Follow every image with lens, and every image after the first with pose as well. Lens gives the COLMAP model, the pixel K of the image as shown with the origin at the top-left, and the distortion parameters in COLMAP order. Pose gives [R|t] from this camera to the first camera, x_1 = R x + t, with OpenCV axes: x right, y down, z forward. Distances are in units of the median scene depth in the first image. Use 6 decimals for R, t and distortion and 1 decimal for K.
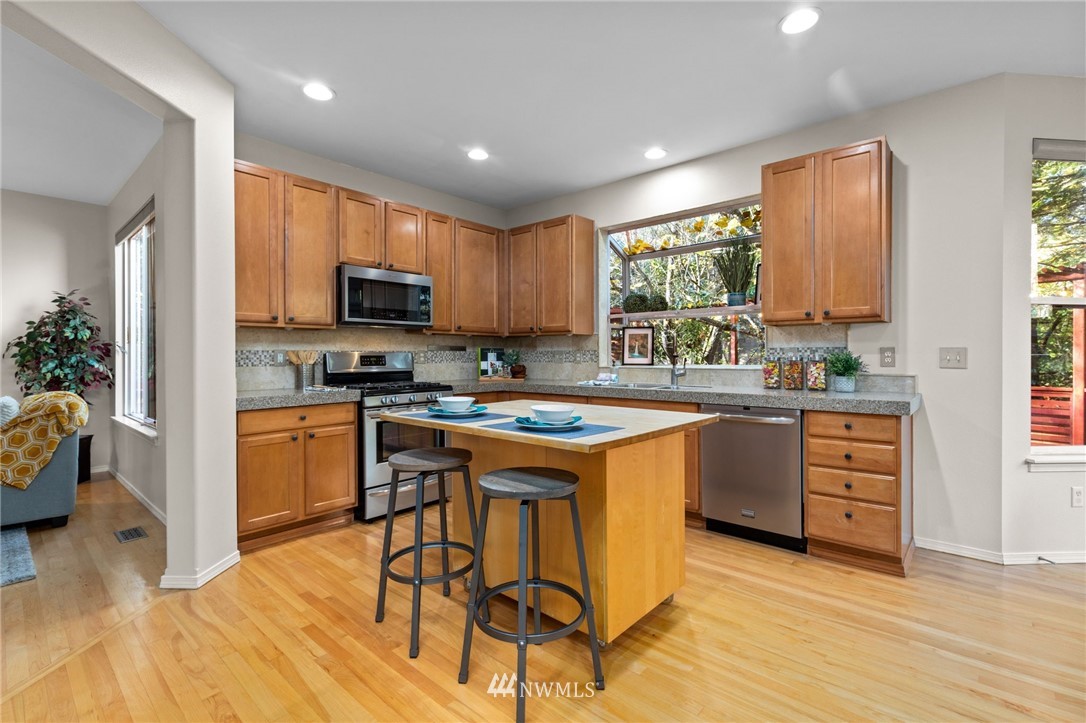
lens RADIAL K [[488.3, 0, 546.3], [0, 488.3, 358.4], [0, 0, 1]] dist [0.002337, 0.000077]
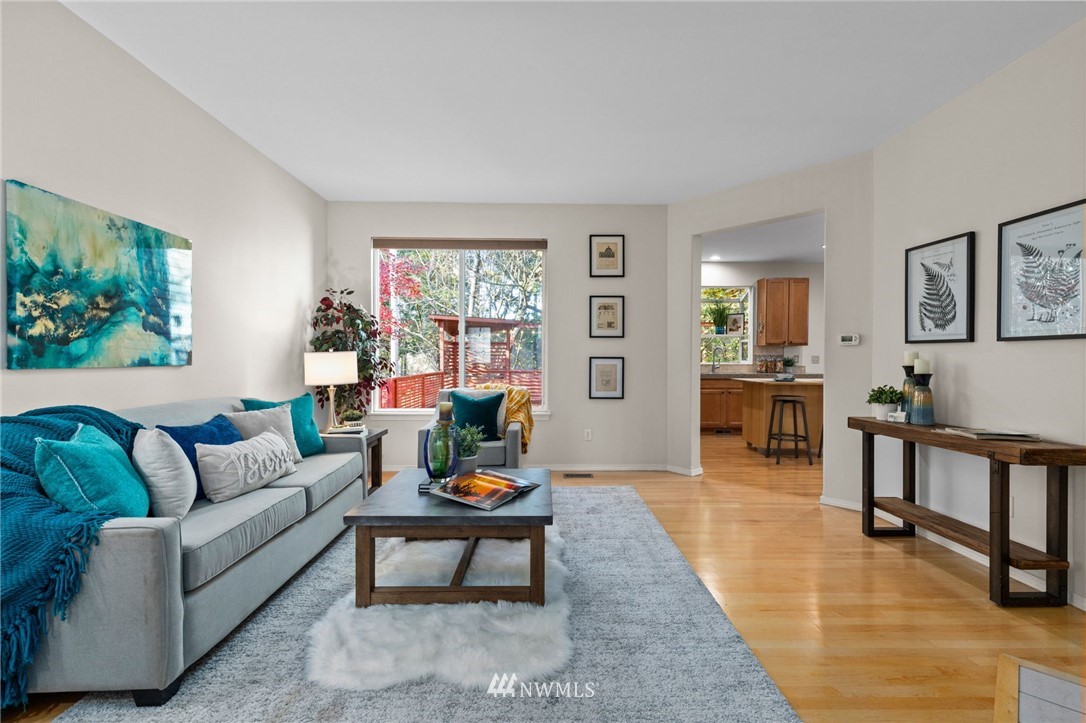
lens RADIAL K [[488.3, 0, 540.6], [0, 488.3, 361.0], [0, 0, 1]] dist [0.002337, 0.000077]
pose [[0.738348, 0.002013, 0.674417, -1.512697], [-0.002687, 0.999996, -0.000042, 0.008668], [-0.674414, -0.001781, 0.738351, -0.006635]]
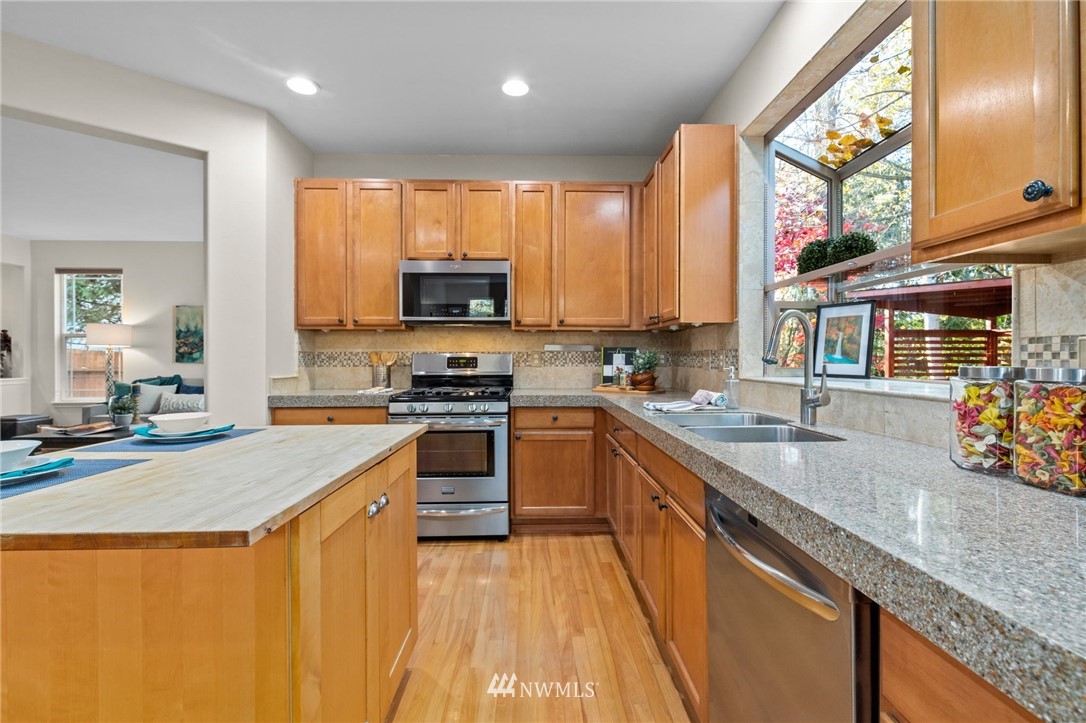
lens RADIAL K [[488.3, 0, 547.1], [0, 488.3, 358.3], [0, 0, 1]] dist [0.002337, 0.000077]
pose [[0.684638, 0.005469, -0.728862, 0.397787], [-0.006431, 0.999978, 0.001461, -0.005458], [0.728855, 0.003687, 0.684659, 0.476933]]
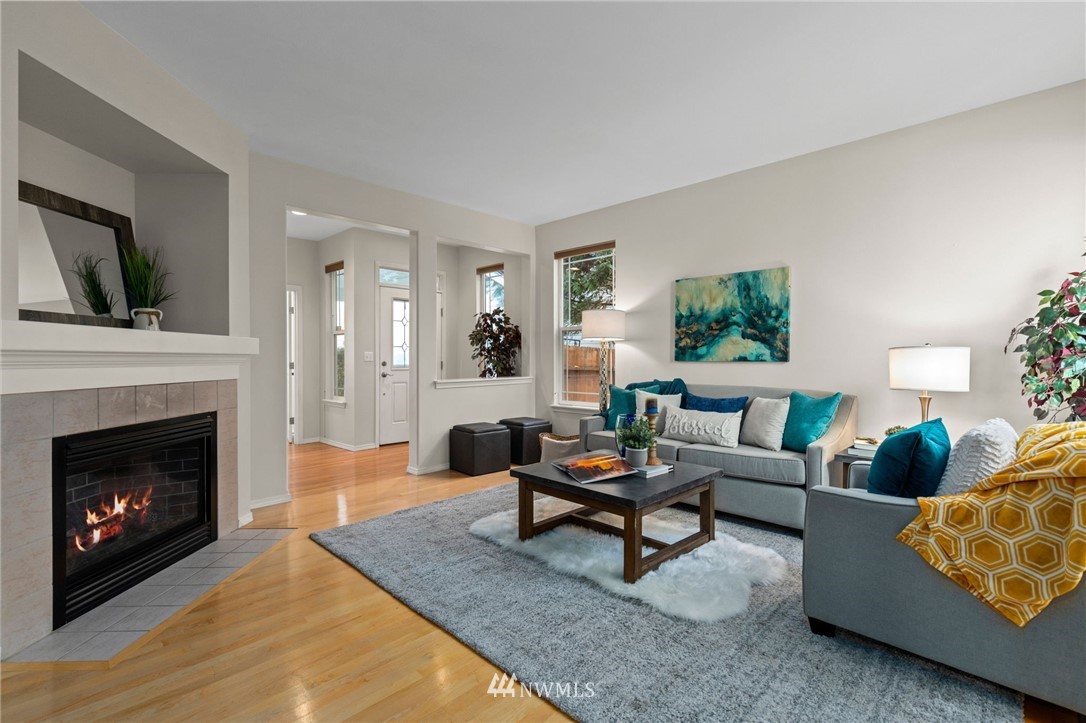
lens RADIAL K [[488.3, 0, 545.0], [0, 488.3, 360.1], [0, 0, 1]] dist [0.002337, 0.000077]
pose [[-0.048751, 0.010325, -0.998758, -0.450854], [-0.004511, 0.999934, 0.010557, 0.005557], [0.998801, 0.005020, -0.048702, 0.443303]]
